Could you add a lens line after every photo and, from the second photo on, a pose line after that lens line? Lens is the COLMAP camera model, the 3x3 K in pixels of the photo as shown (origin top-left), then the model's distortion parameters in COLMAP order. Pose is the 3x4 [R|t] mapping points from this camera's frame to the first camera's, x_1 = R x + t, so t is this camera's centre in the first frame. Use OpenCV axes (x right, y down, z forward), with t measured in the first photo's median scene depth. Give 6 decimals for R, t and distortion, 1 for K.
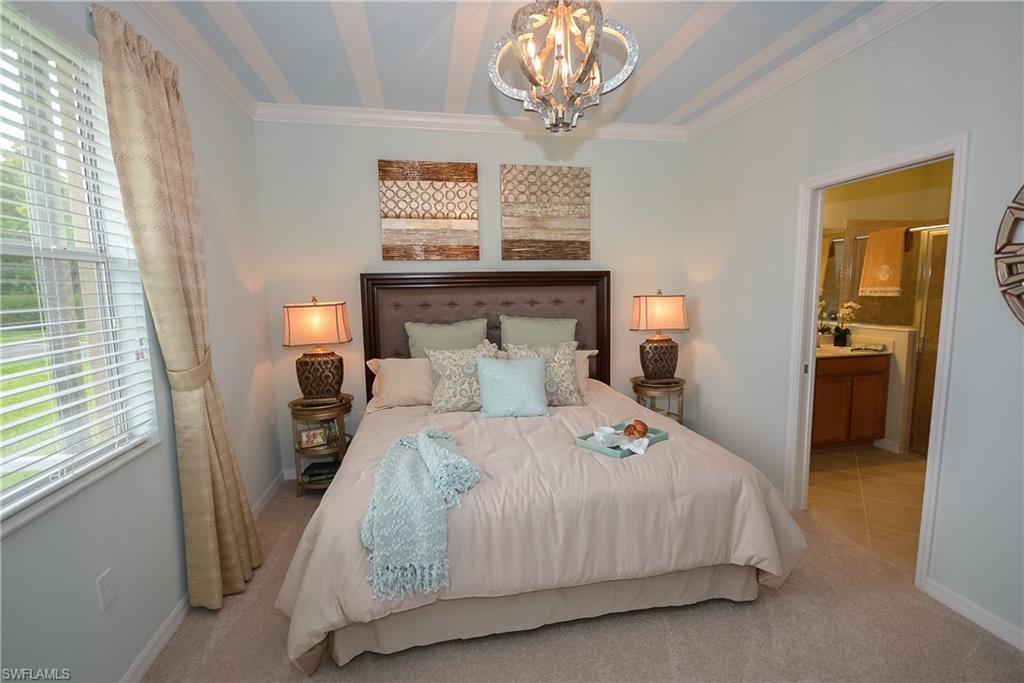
lens RADIAL K [[480.8, 0, 512.0], [0, 480.8, 341.5], [0, 0, 1]] dist [-0.003293, -0.000367]
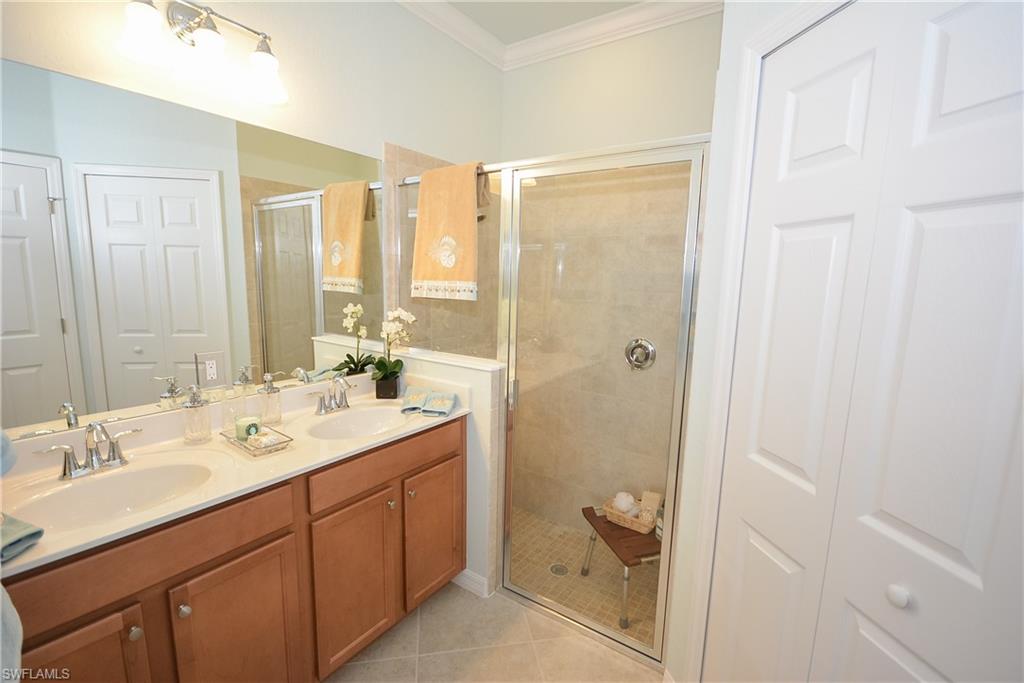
lens RADIAL K [[451.3, 0, 512.0], [0, 451.3, 341.5], [0, 0, 1]] dist [-0.000306, -0.000028]
pose [[0.729629, -0.070140, 0.680237, 0.492187], [0.044351, 0.997485, 0.055280, -0.072594], [-0.682403, -0.010164, 0.730905, 0.603075]]
